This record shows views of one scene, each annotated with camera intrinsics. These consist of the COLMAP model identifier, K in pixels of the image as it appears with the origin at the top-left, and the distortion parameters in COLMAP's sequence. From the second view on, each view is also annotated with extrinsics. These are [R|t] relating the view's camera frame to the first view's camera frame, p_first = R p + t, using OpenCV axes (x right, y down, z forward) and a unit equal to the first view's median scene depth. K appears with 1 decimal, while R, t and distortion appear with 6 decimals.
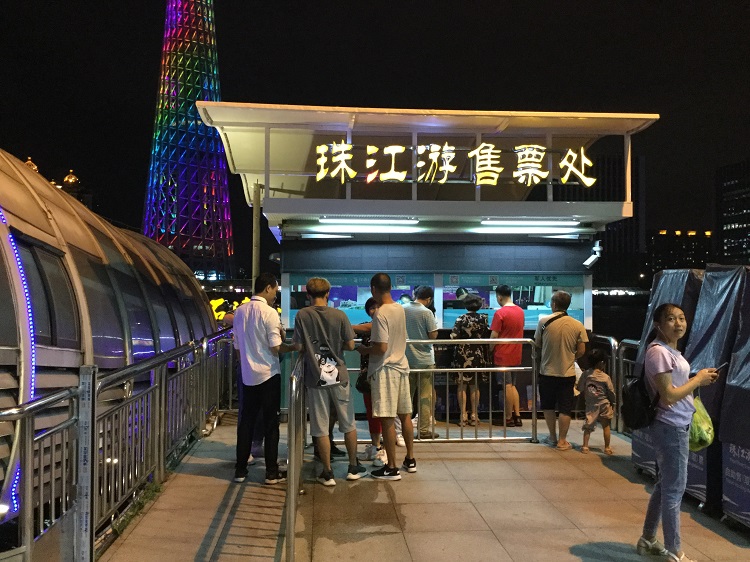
lens RADIAL K [[676.1, 0, 373.3], [0, 676.1, 277.0], [0, 0, 1]] dist [0.162011, -0.371457]
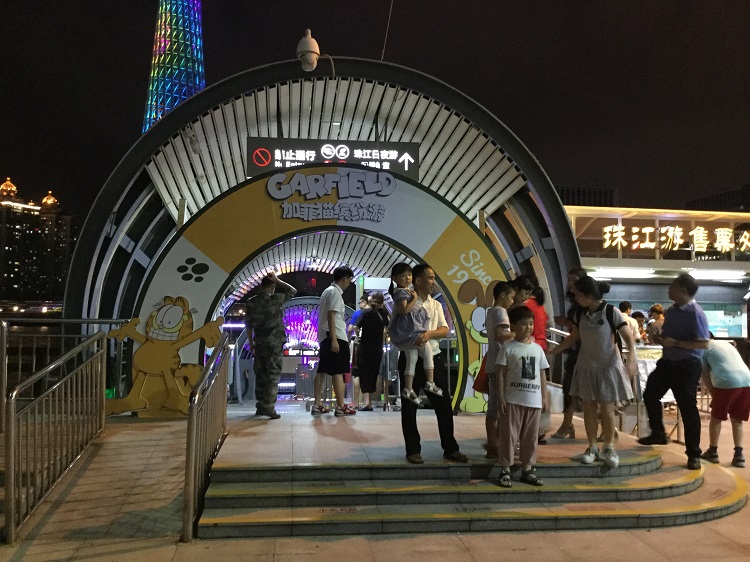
lens RADIAL K [[676.1, 0, 373.3], [0, 676.1, 277.0], [0, 0, 1]] dist [0.162011, -0.371457]
pose [[0.999205, 0.014957, 0.036944, -0.712191], [-0.013539, 0.999173, -0.038336, 0.006670], [-0.037487, 0.037805, 0.998582, -0.686705]]
